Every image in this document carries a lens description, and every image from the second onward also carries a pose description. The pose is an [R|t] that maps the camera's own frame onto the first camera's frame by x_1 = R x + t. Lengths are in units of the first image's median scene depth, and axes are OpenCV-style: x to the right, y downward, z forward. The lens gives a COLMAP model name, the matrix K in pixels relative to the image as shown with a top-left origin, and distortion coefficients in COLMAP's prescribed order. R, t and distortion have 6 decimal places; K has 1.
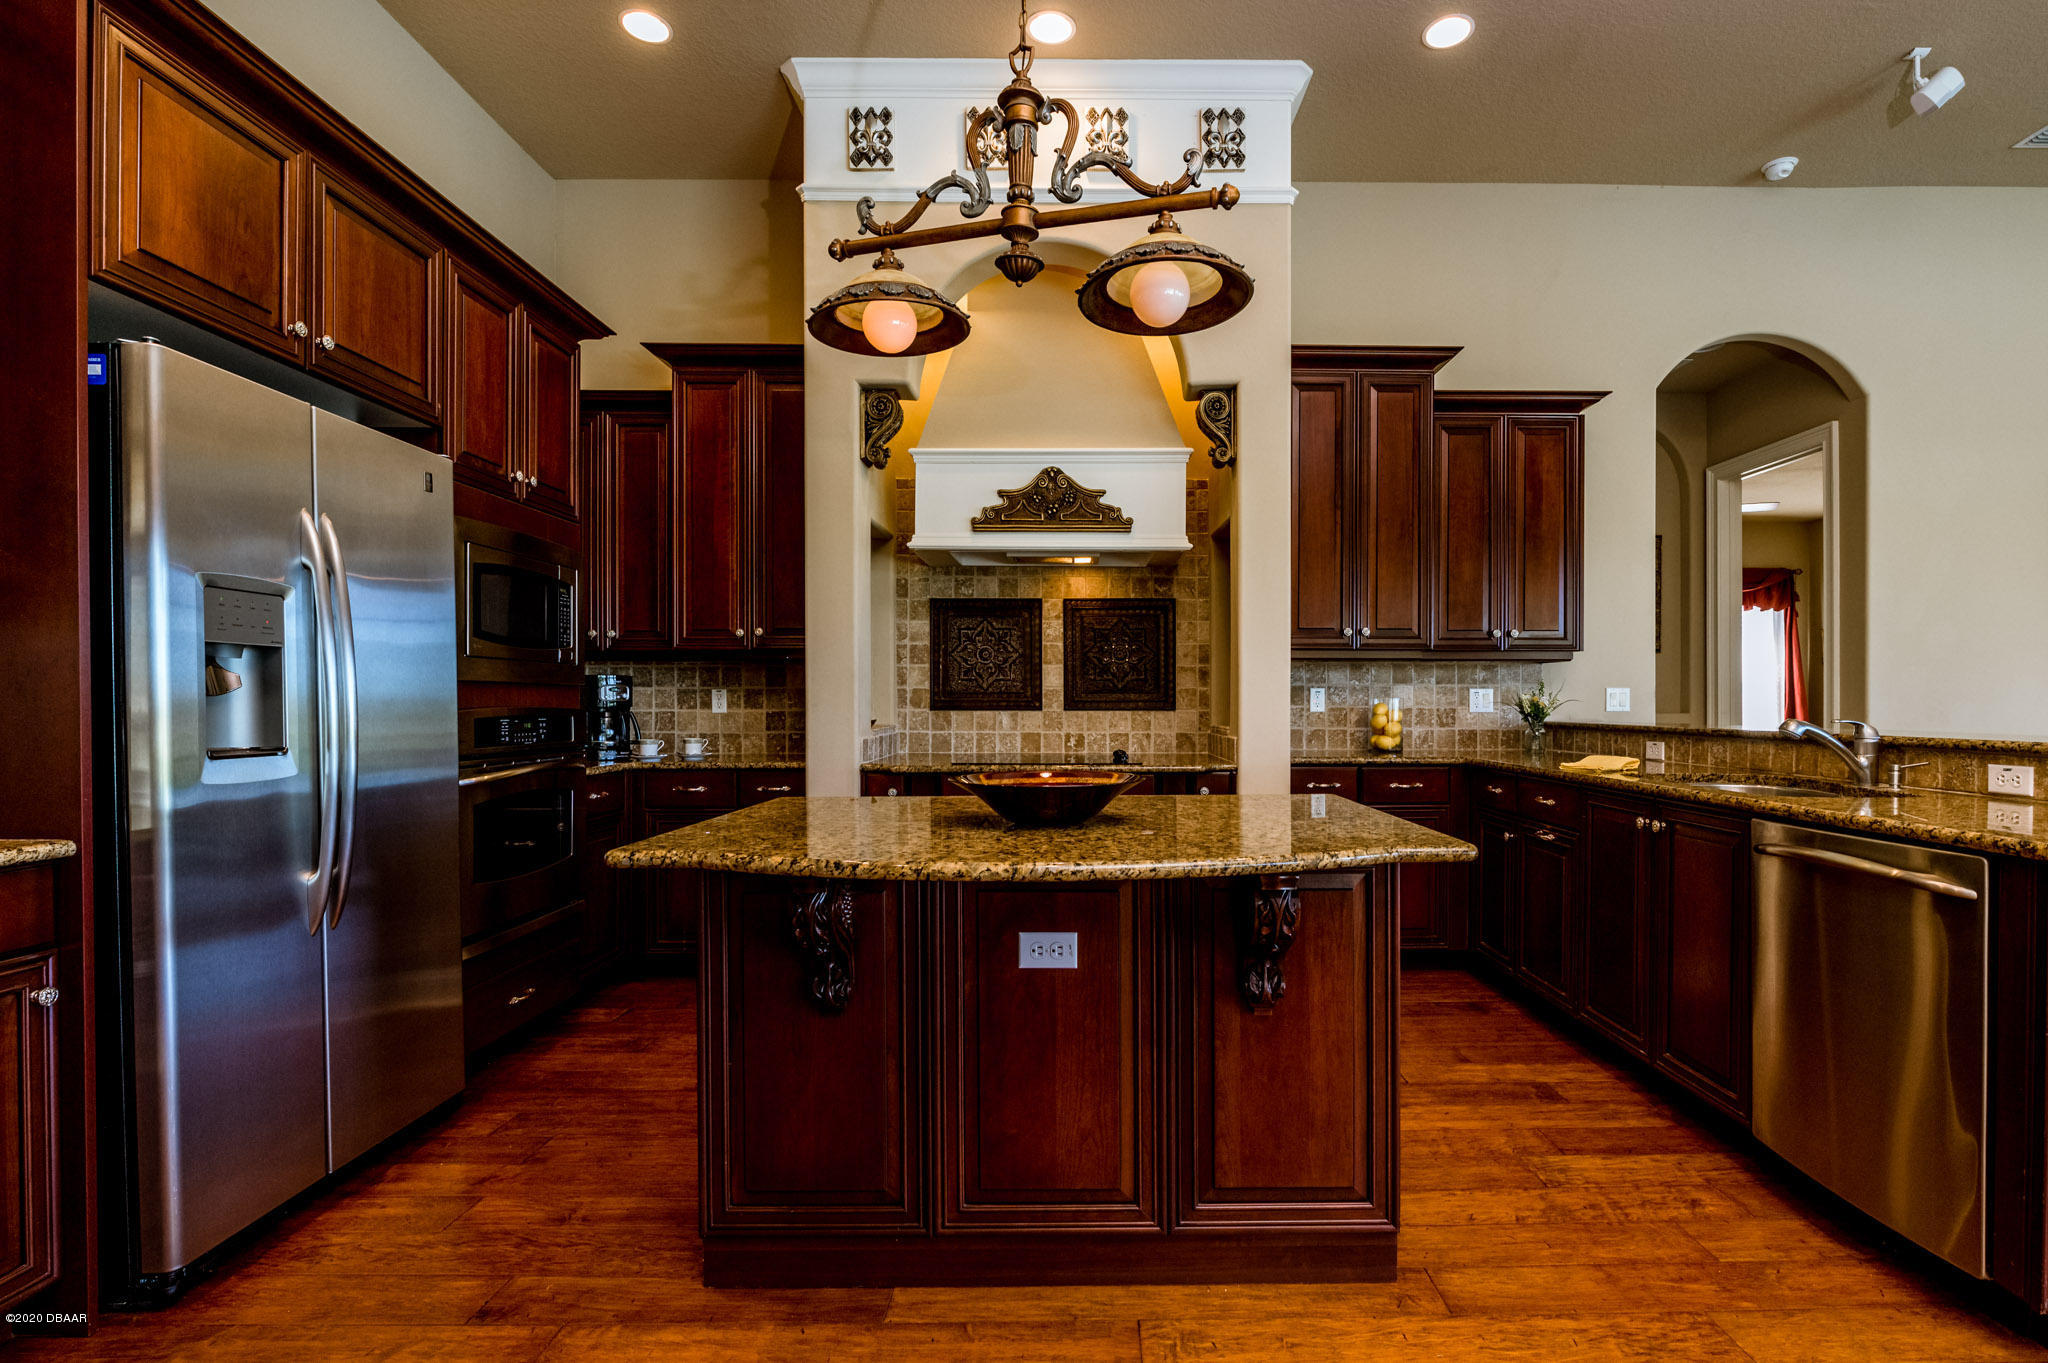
lens RADIAL K [[988.4, 0, 1090.2], [0, 988.4, 711.2], [0, 0, 1]] dist [-0.001197, -0.000745]
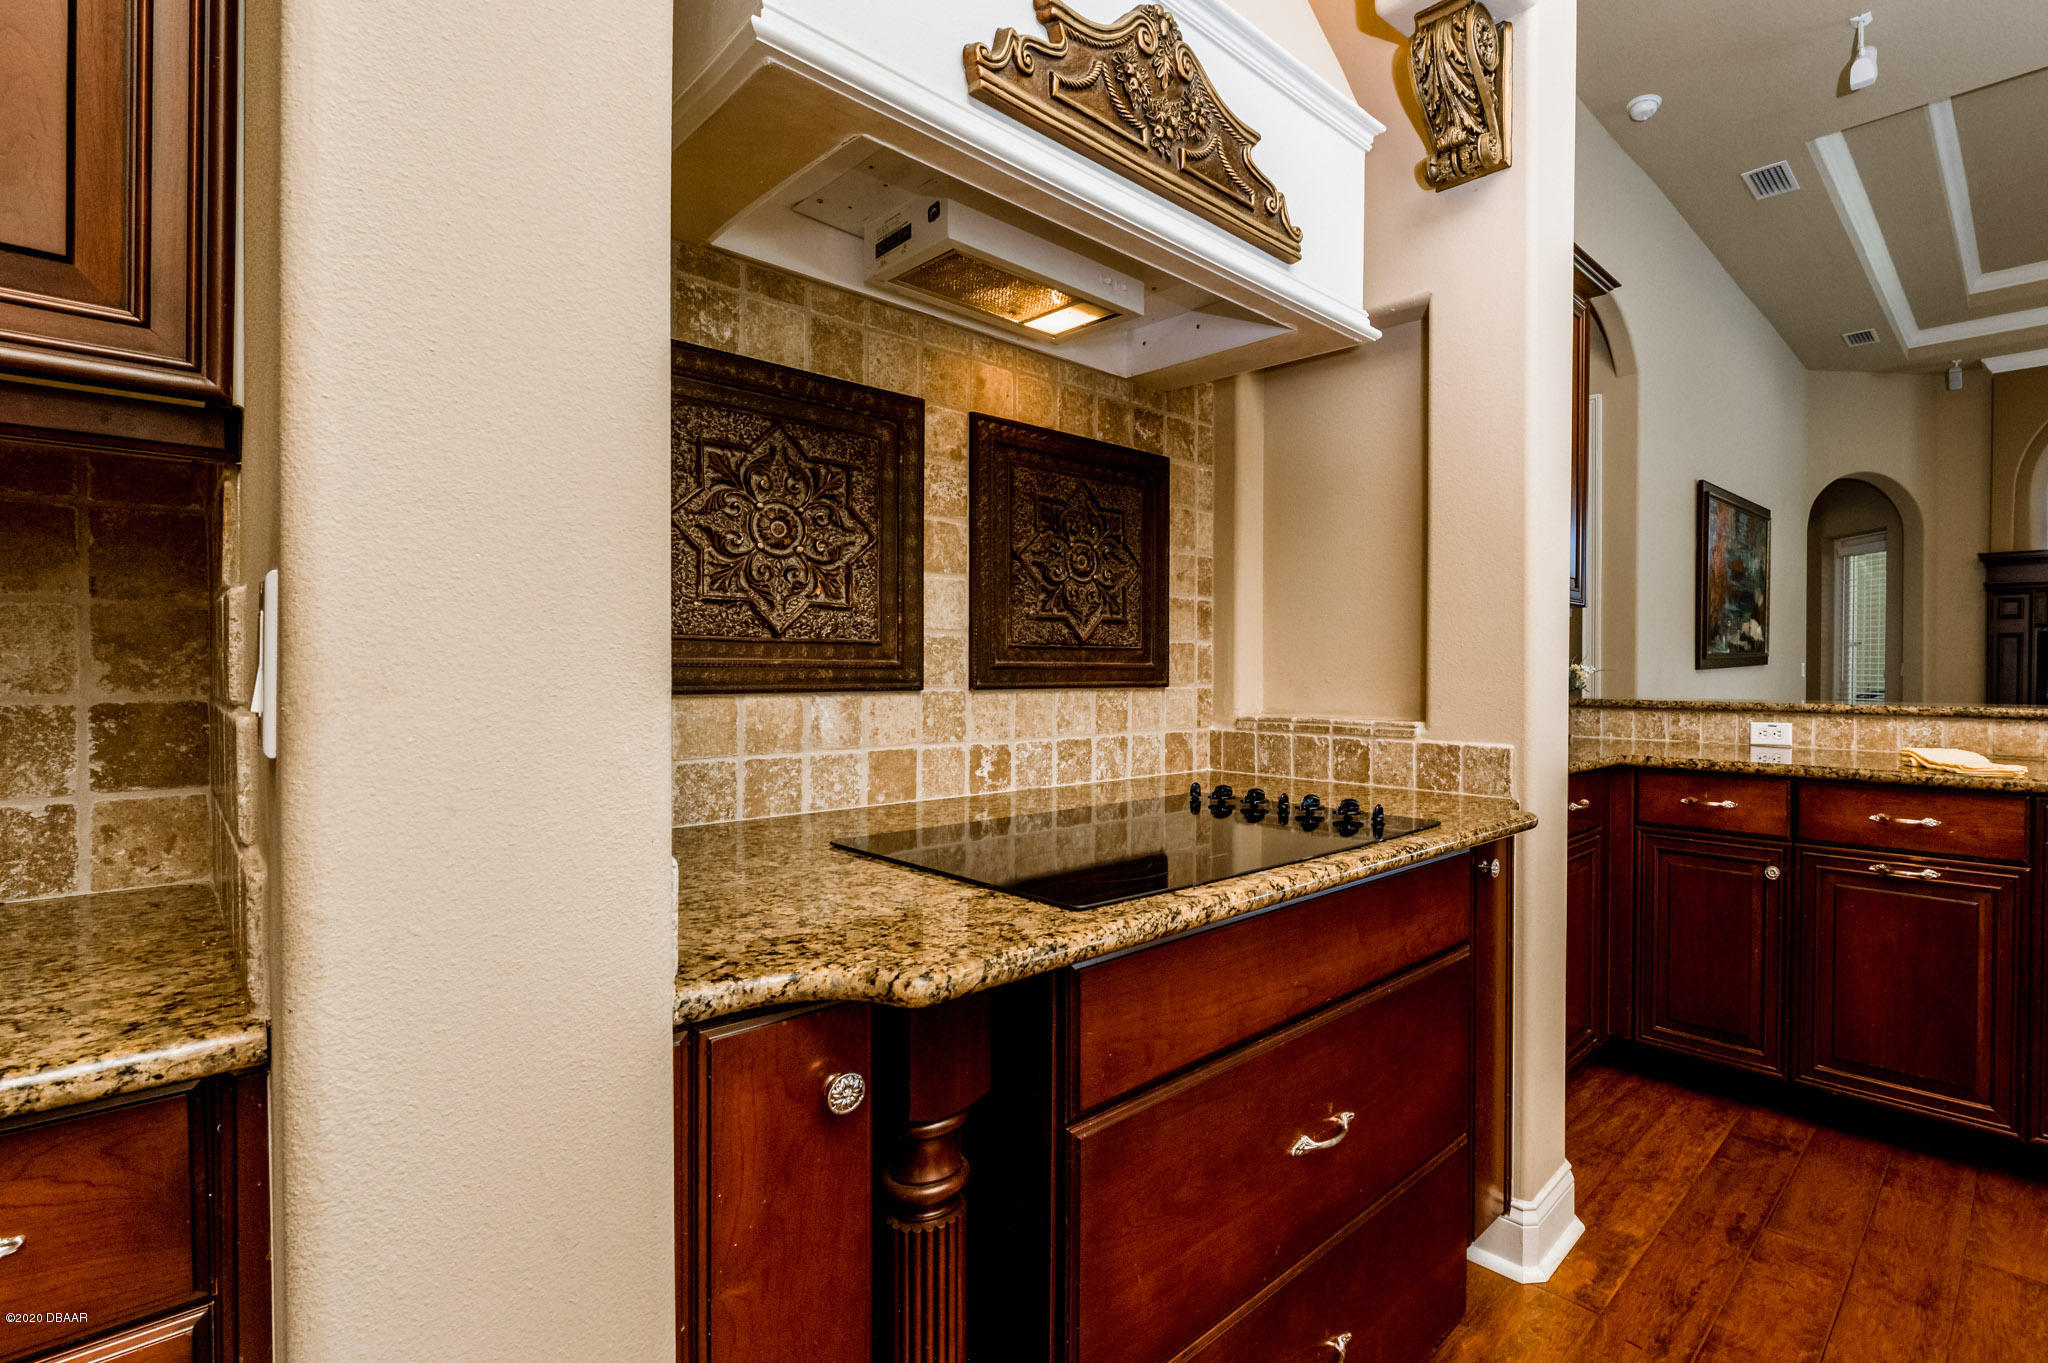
lens RADIAL K [[954.1, 0, 1200.0], [0, 954.1, 689.3], [0, 0, 1]] dist [-0.001376, -0.000135]
pose [[0.677881, -0.011816, 0.735077, -0.270362], [0.003695, 0.999913, 0.012666, -0.006340], [-0.735163, -0.005870, 0.677865, 0.726041]]
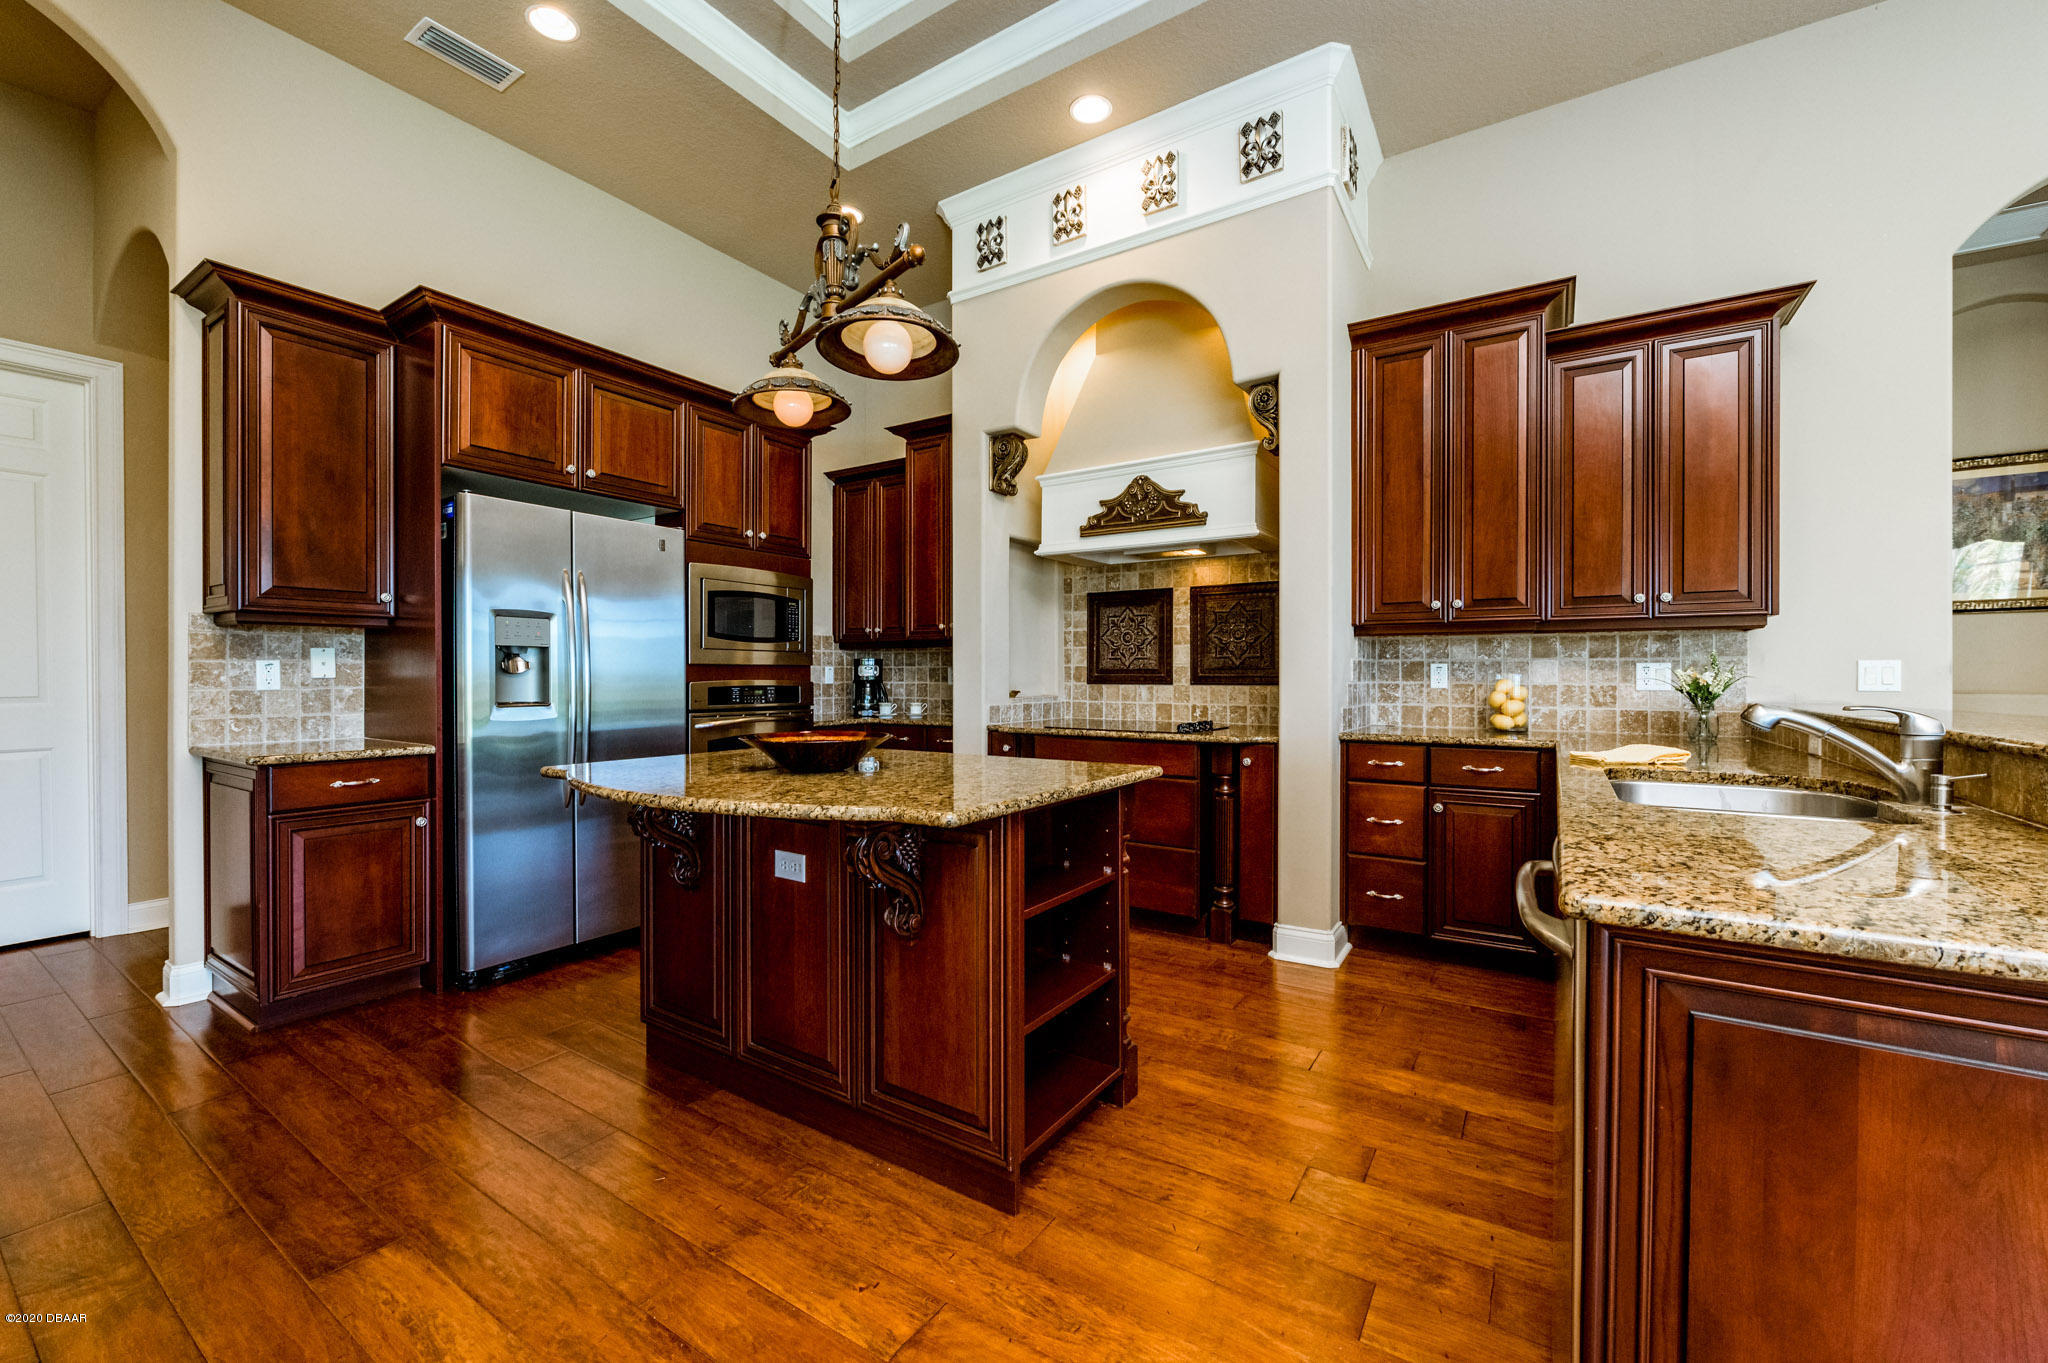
lens RADIAL K [[819.4, 0, 1020.5], [0, 819.4, 680.5], [0, 0, 1]] dist [-0.000829, -0.000004]
pose [[0.828204, 0.004659, -0.560408, 0.370012], [-0.006618, 0.999977, -0.001468, -0.003219], [0.560388, 0.004924, 0.828216, 0.117265]]
